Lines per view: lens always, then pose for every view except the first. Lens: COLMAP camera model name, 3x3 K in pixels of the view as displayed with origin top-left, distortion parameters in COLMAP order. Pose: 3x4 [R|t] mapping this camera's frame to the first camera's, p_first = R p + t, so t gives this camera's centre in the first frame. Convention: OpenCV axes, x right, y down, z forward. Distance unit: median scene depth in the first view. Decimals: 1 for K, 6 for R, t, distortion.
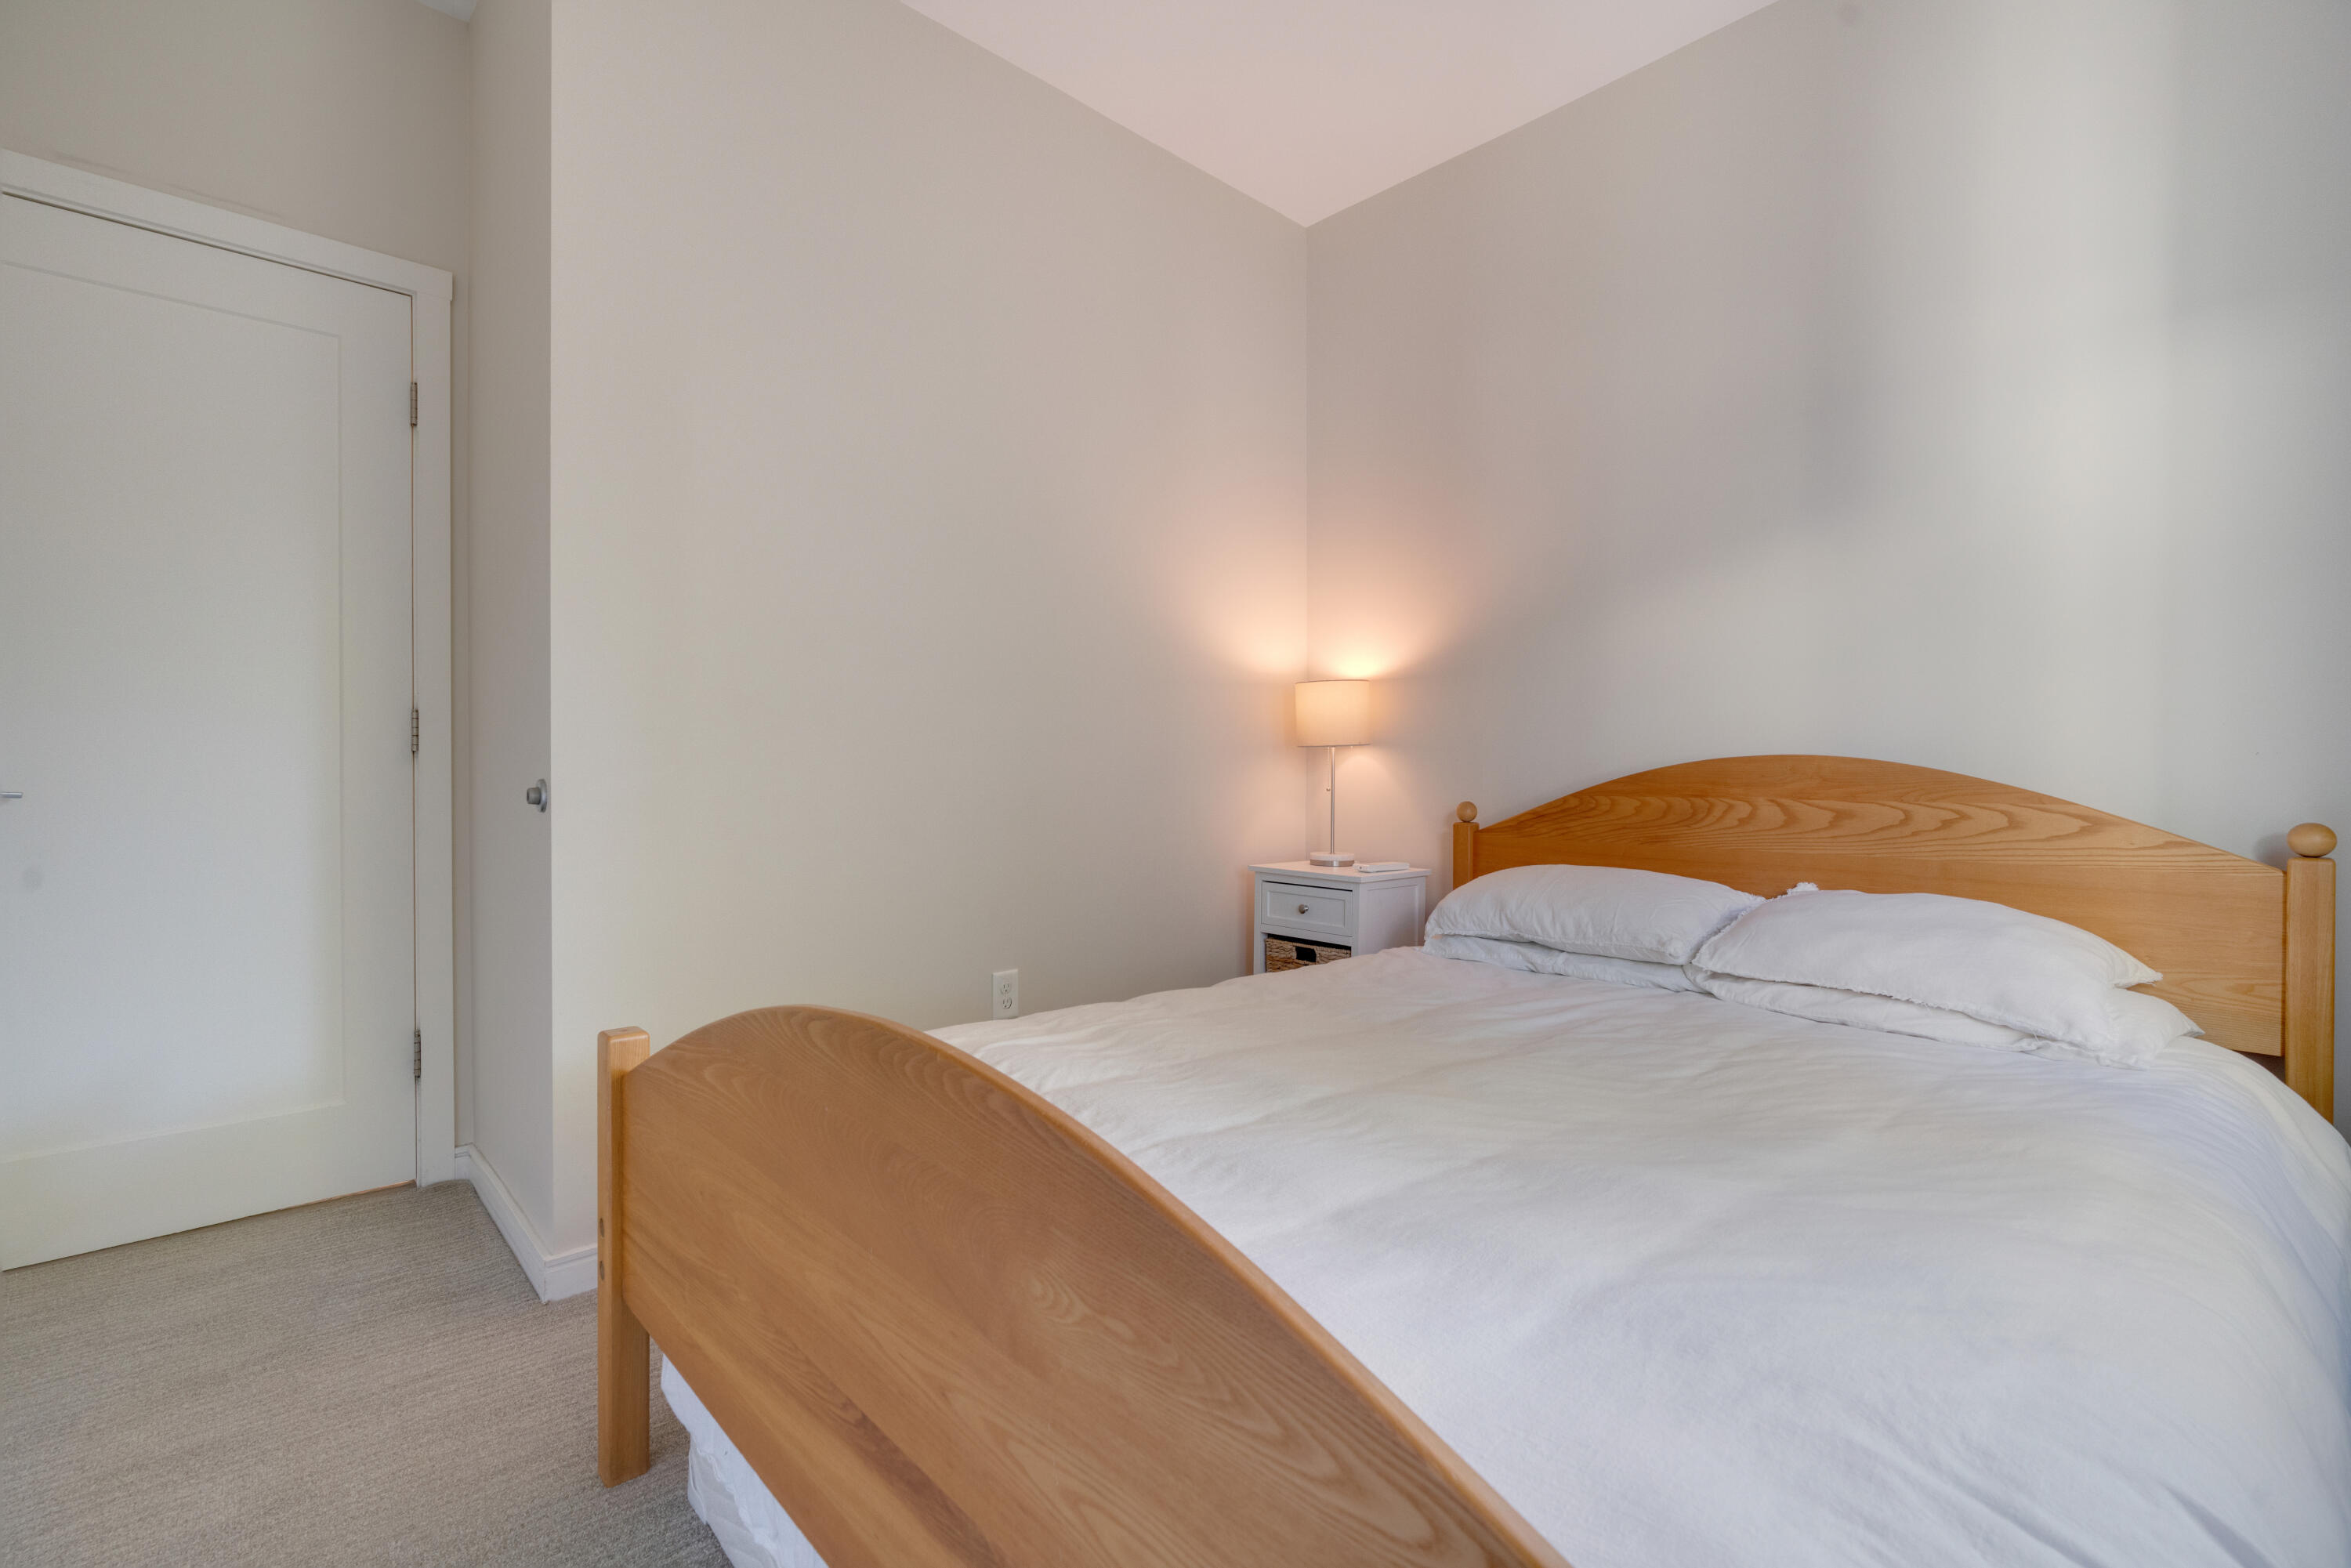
lens RADIAL K [[1048.3, 0, 1184.6], [0, 1048.3, 778.8], [0, 0, 1]] dist [-0.020989, 0.010276]
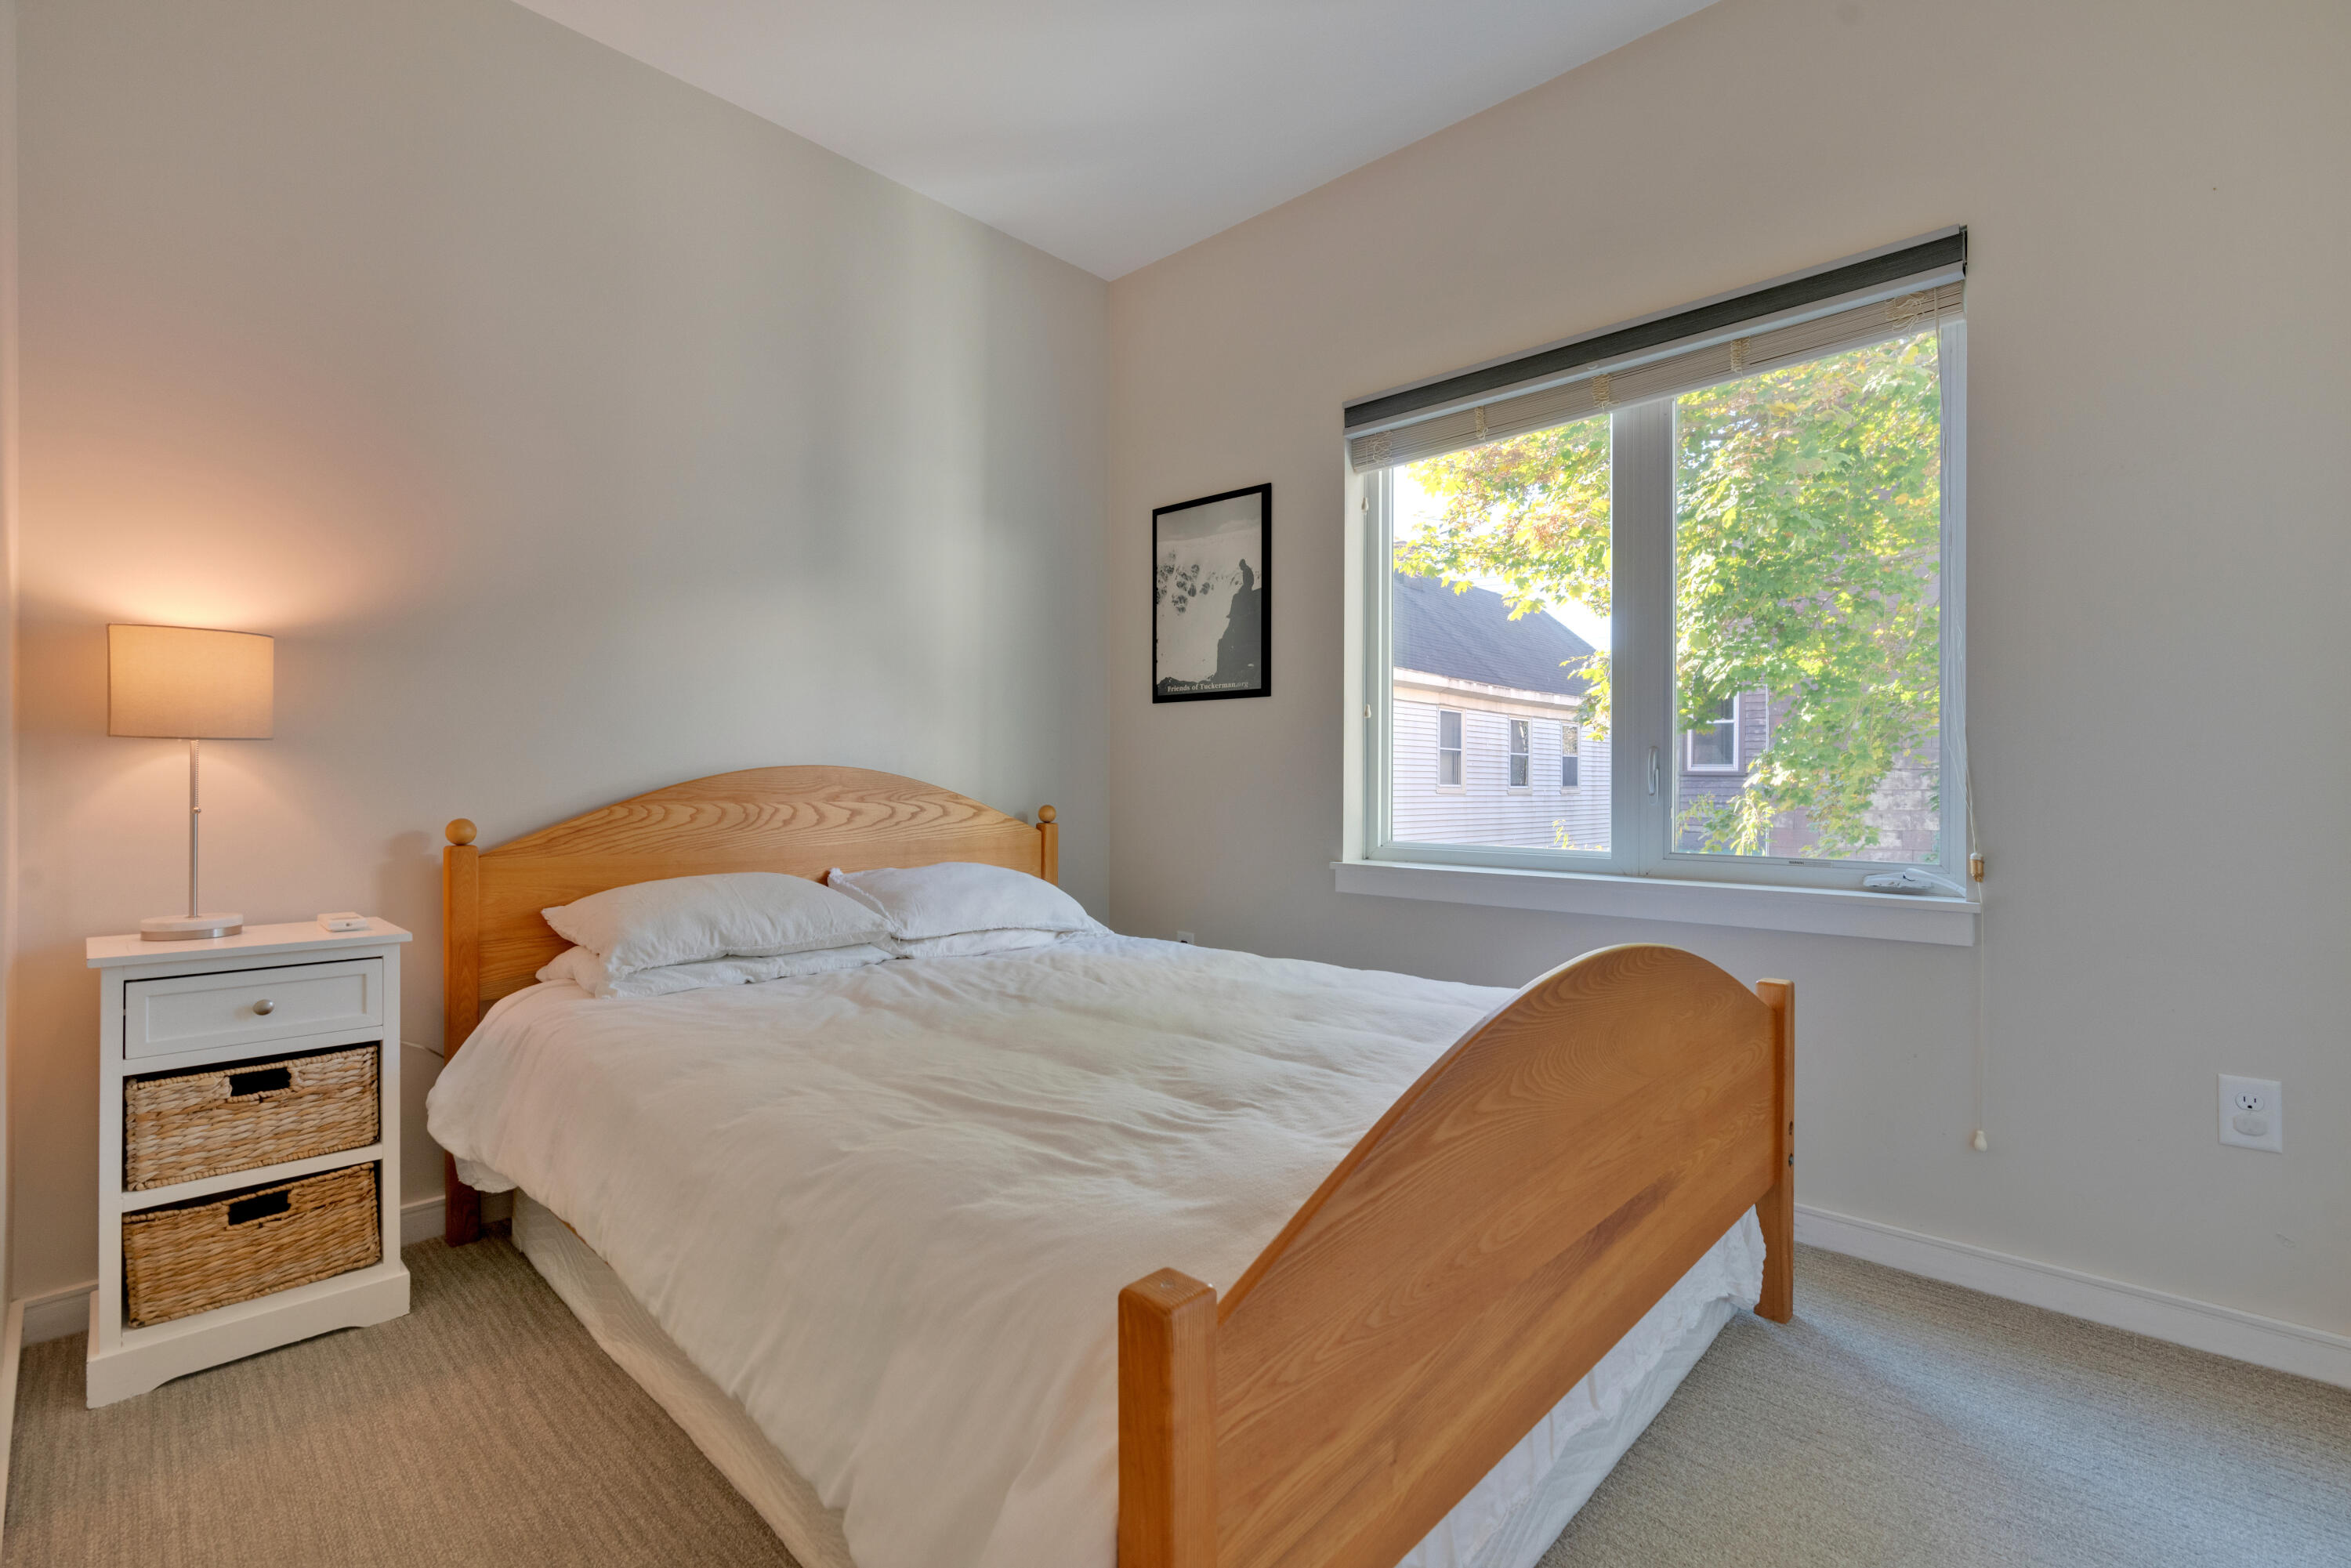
lens RADIAL K [[1048.3, 0, 1184.6], [0, 1048.3, 778.8], [0, 0, 1]] dist [-0.020989, 0.010276]
pose [[-0.073561, -0.003237, 0.997285, -0.661073], [0.003601, 0.999987, 0.003512, -0.010043], [-0.997284, 0.003849, -0.073548, 0.646974]]
